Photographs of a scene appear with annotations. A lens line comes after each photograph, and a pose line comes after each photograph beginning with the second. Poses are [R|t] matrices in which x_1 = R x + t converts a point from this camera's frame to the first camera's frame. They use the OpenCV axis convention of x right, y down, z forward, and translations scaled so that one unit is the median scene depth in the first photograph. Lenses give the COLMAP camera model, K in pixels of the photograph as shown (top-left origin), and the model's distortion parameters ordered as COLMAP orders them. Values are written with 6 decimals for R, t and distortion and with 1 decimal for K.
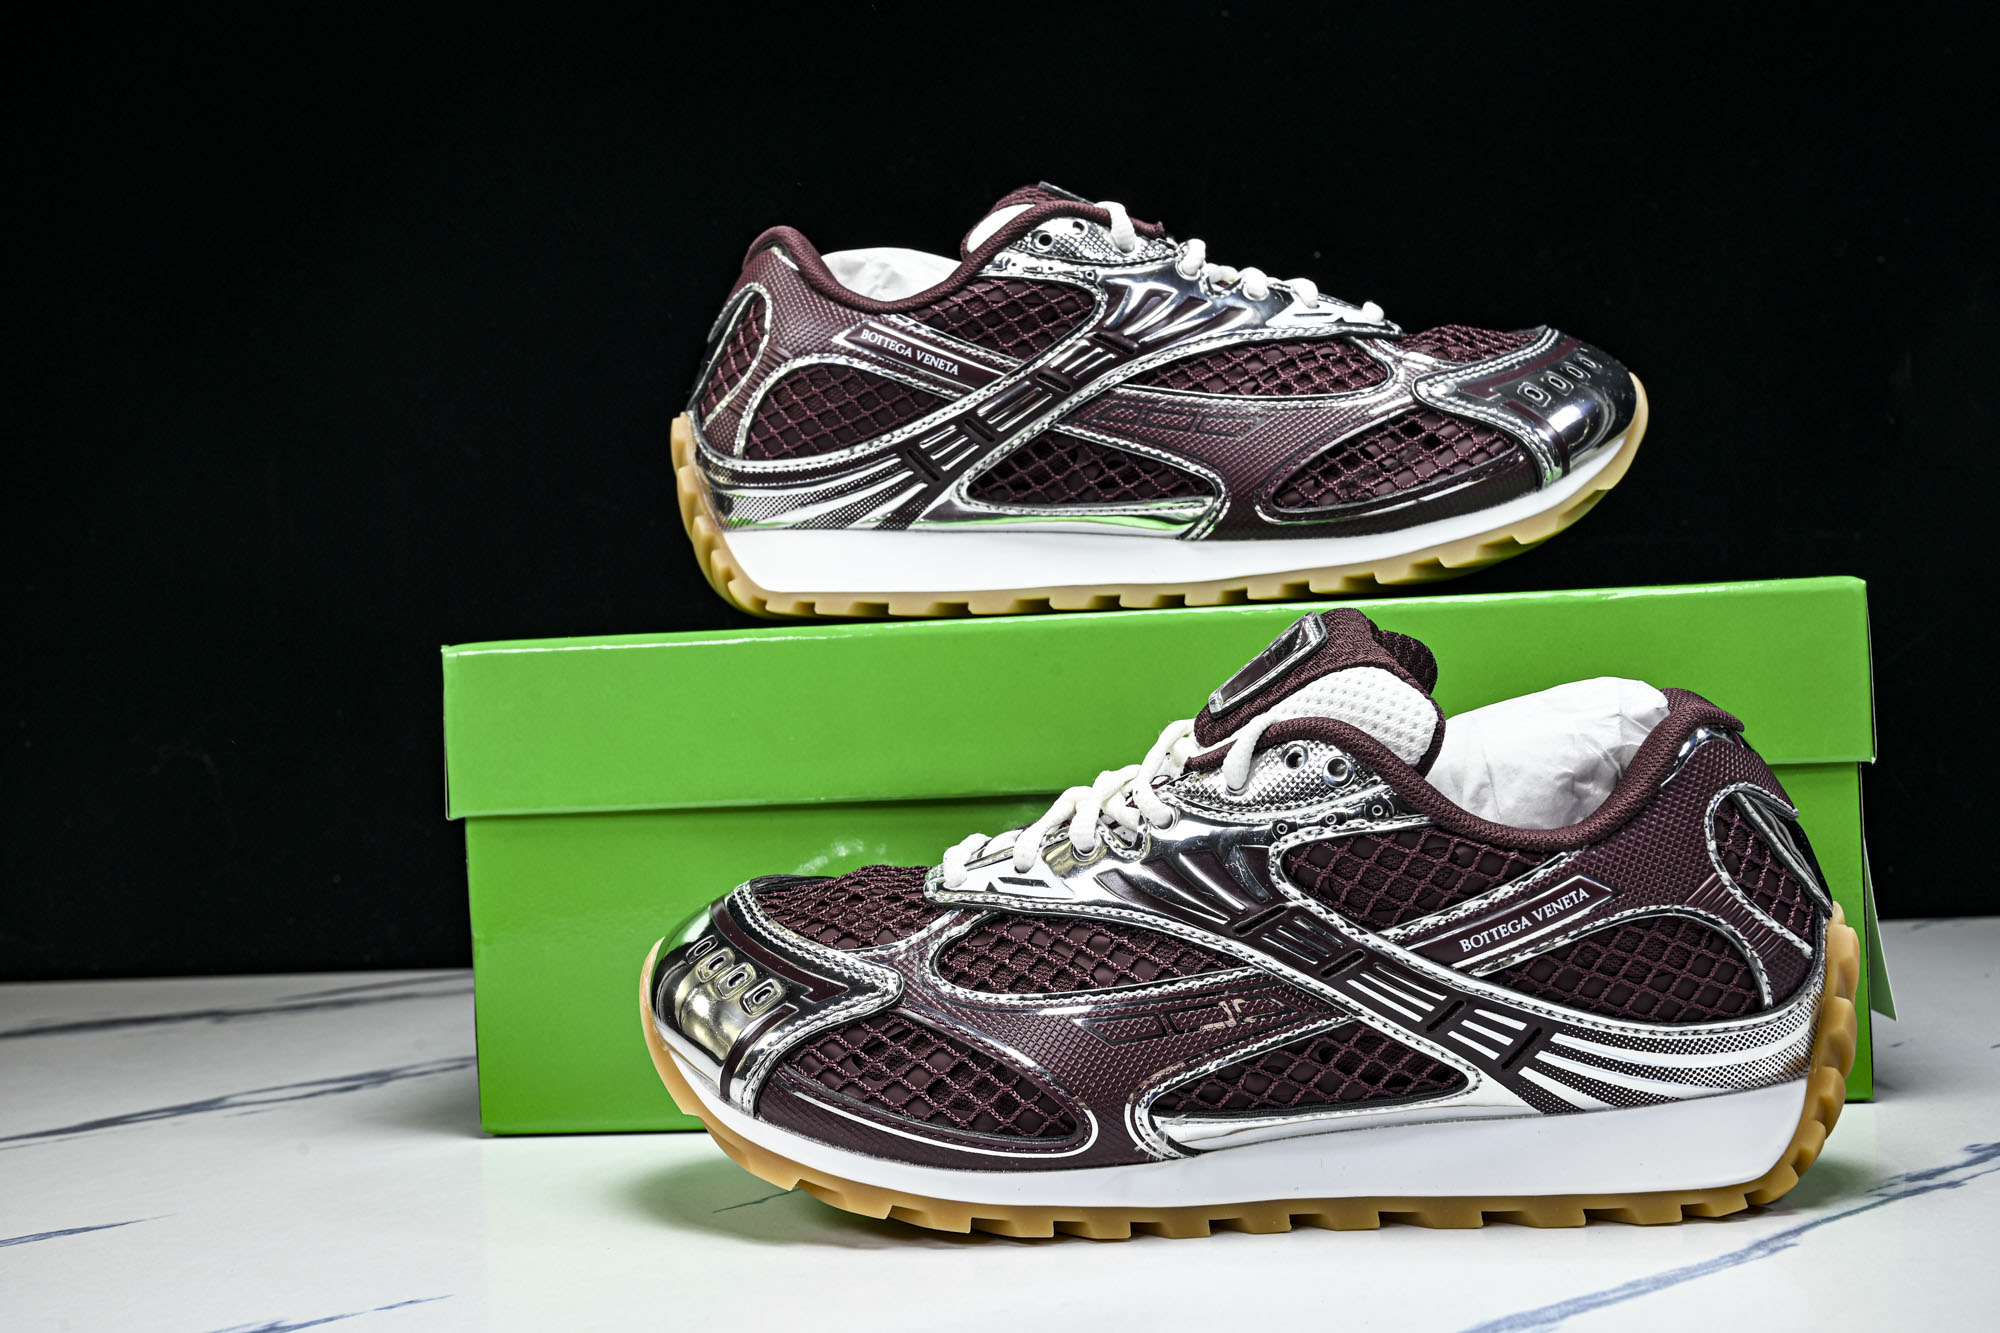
lens RADIAL K [[2501.3, 0, 1000.0], [0, 2501.3, 666.5], [0, 0, 1]] dist [0.005647, -0.021457]
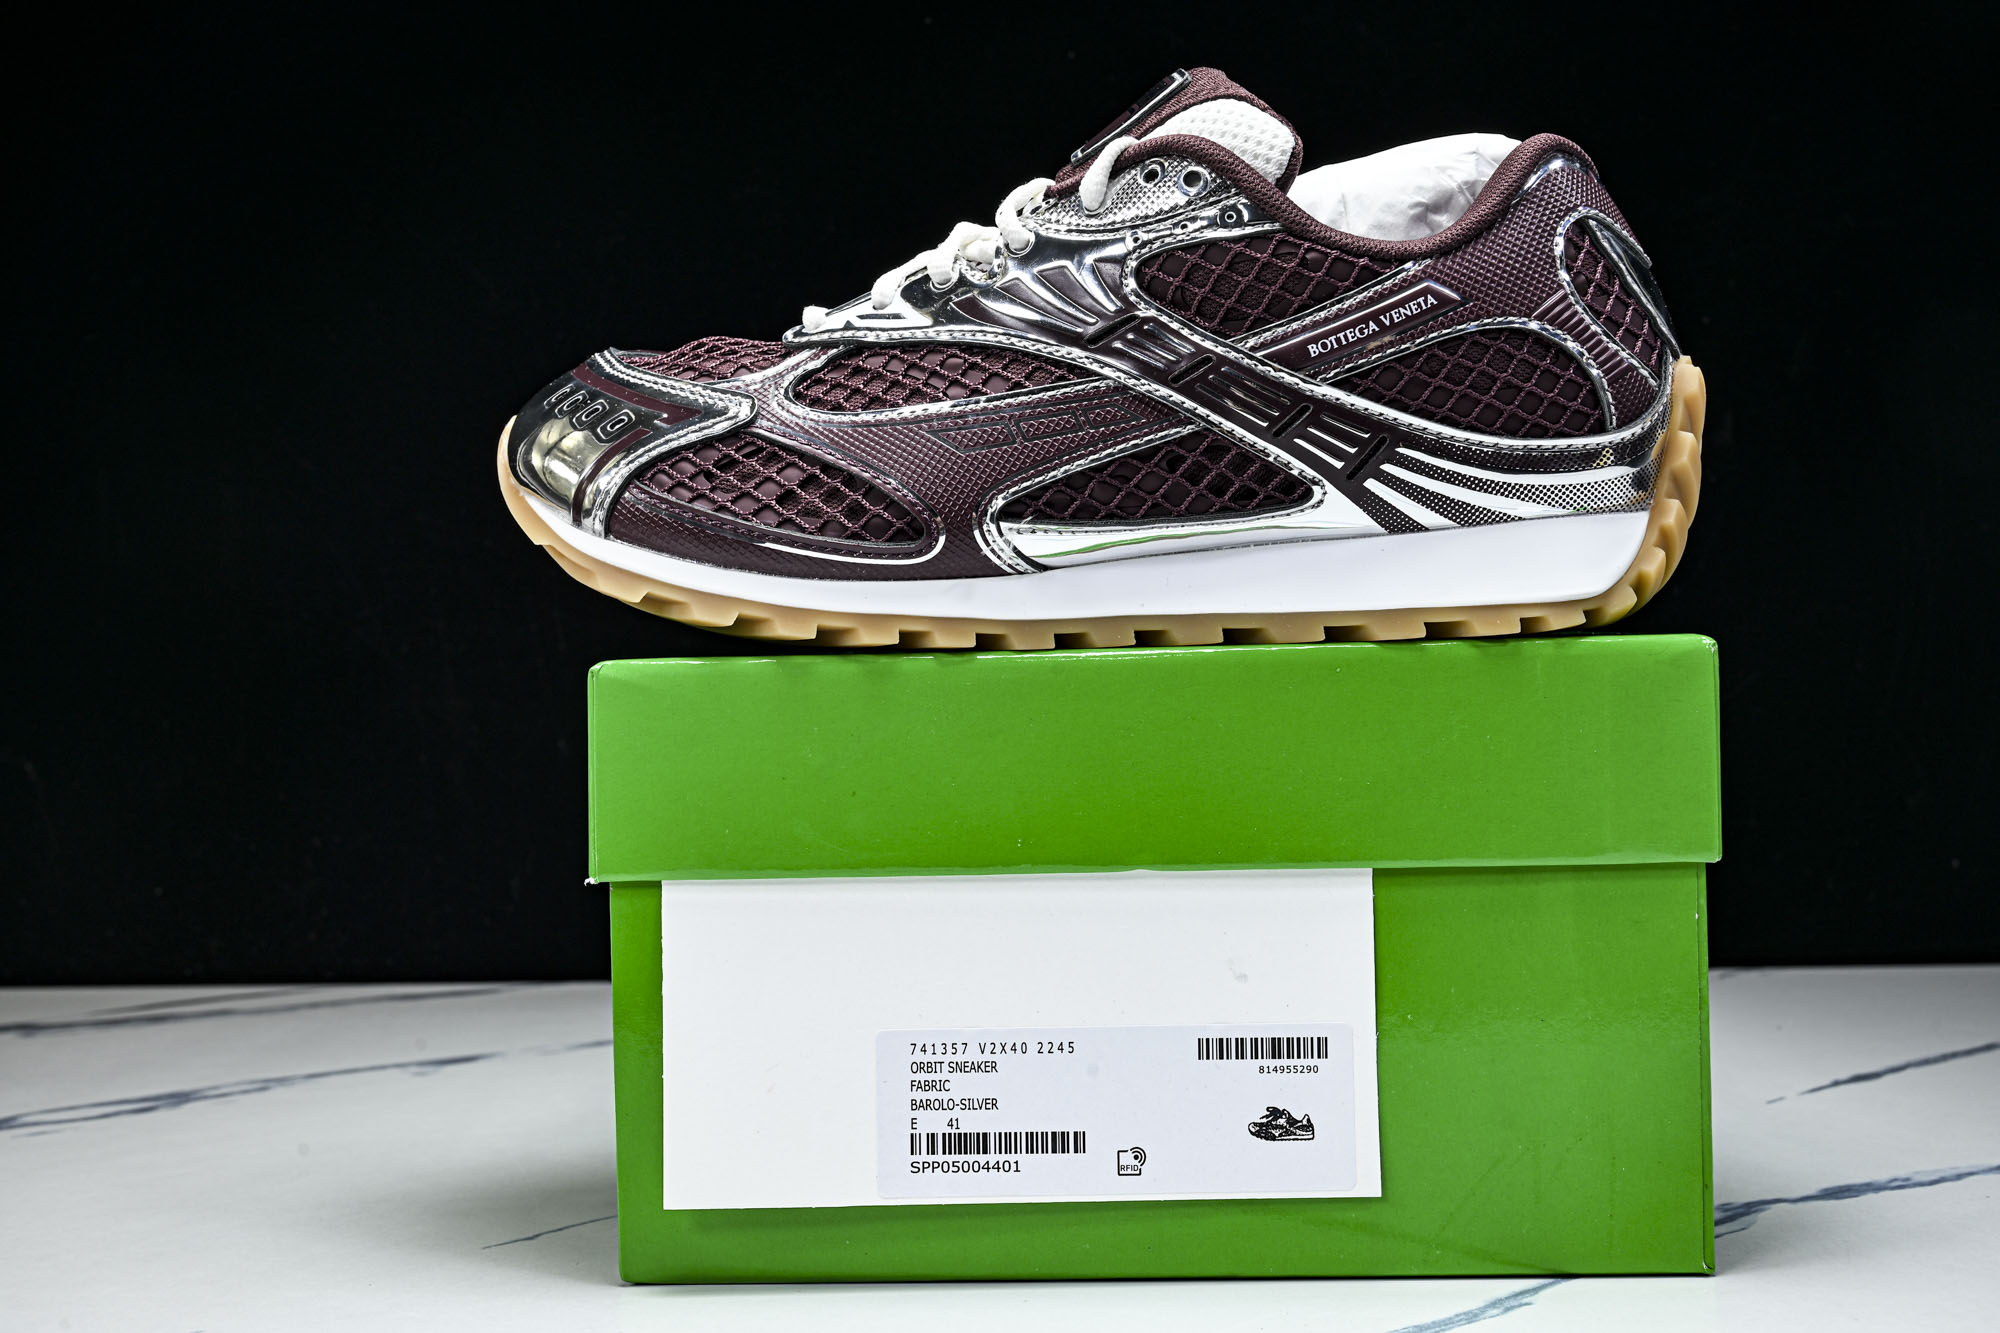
lens RADIAL K [[2501.3, 0, 1000.0], [0, 2501.3, 666.5], [0, 0, 1]] dist [0.005647, -0.021457]
pose [[0.999347, 0.024543, 0.026516, 0.035707], [-0.025026, 0.999524, 0.018038, 0.218664], [-0.026061, -0.018690, 0.999486, -0.004650]]
